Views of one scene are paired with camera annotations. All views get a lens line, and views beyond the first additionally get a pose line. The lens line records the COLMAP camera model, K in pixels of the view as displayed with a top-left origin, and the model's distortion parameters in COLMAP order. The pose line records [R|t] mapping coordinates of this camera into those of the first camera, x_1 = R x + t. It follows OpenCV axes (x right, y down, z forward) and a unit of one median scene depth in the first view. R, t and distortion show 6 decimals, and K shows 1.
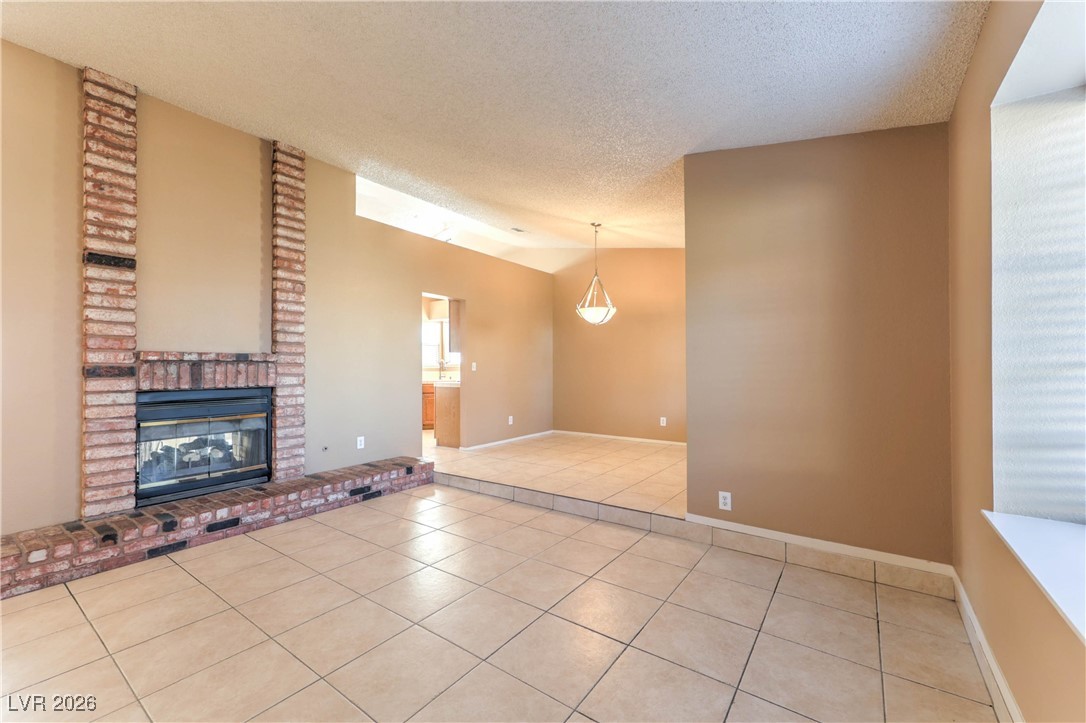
lens RADIAL K [[438.2, 0, 543.6], [0, 438.2, 365.7], [0, 0, 1]] dist [0.006598, 0.000313]
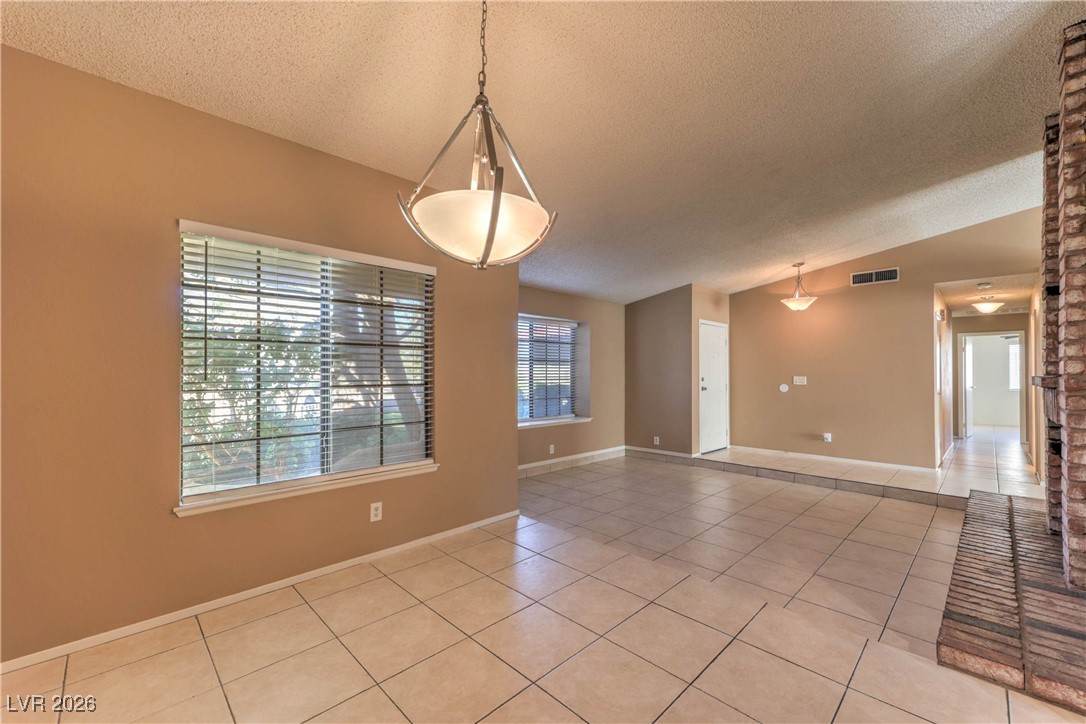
lens RADIAL K [[438.2, 0, 548.4], [0, 438.2, 369.5], [0, 0, 1]] dist [0.006598, 0.000313]
pose [[-0.987494, 0.004345, 0.157599, 0.045811], [0.002071, 0.999891, -0.014587, -0.031385], [-0.157645, -0.014078, -0.987395, 1.926987]]
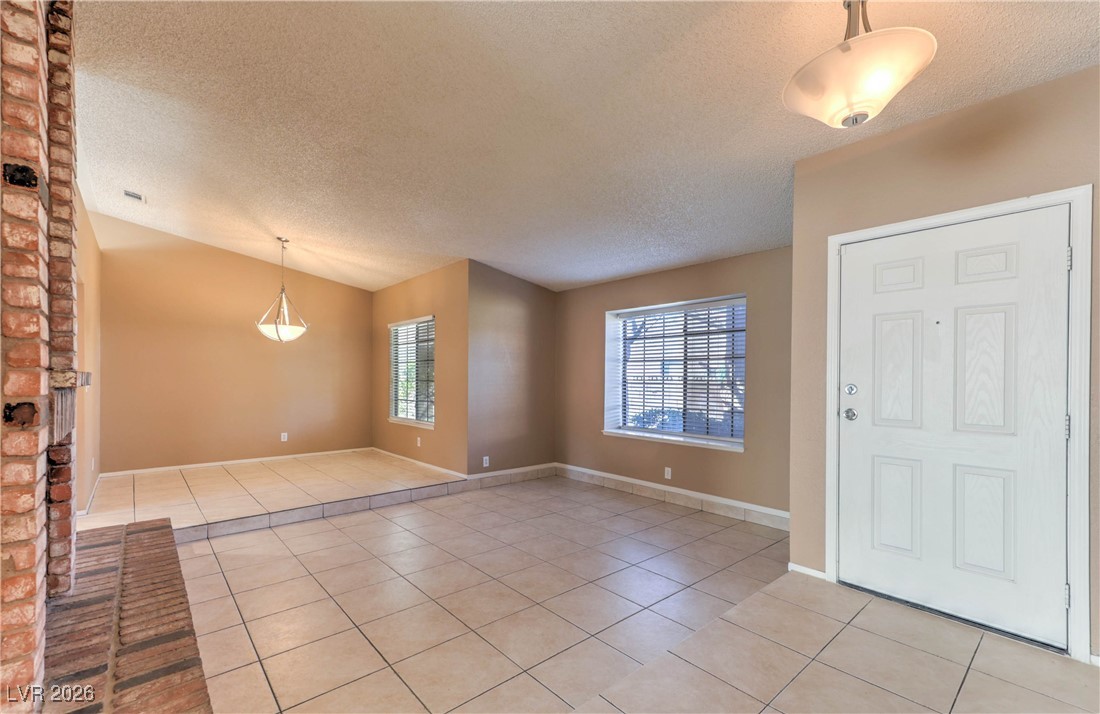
lens RADIAL K [[472.6, 0, 547.8], [0, 472.6, 381.4], [0, 0, 1]] dist [0.011924, 0.000720]
pose [[0.226052, -0.004016, 0.974107, -1.173313], [-0.010479, 0.999924, 0.006554, -0.028476], [-0.974059, -0.011689, 0.225993, 0.267239]]
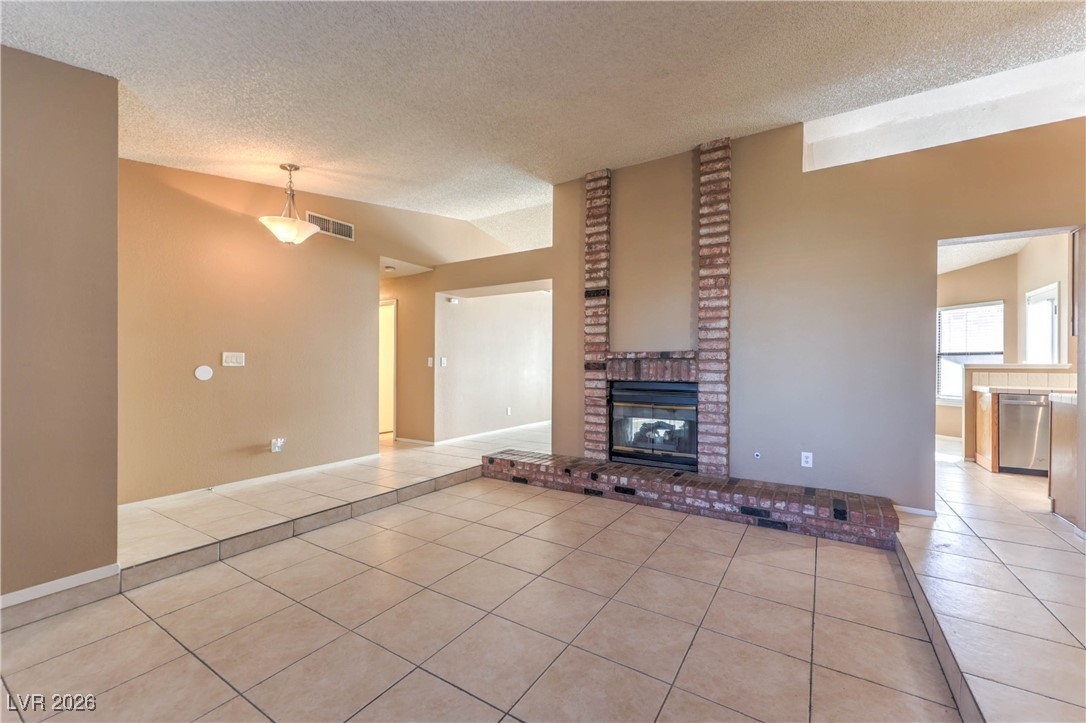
lens RADIAL K [[438.2, 0, 544.3], [0, 438.2, 365.8], [0, 0, 1]] dist [0.006598, 0.000313]
pose [[0.066855, 0.004975, -0.997750, 0.437033], [0.001109, 0.999987, 0.005061, 0.002952], [0.997762, -0.001445, 0.066849, 0.616630]]
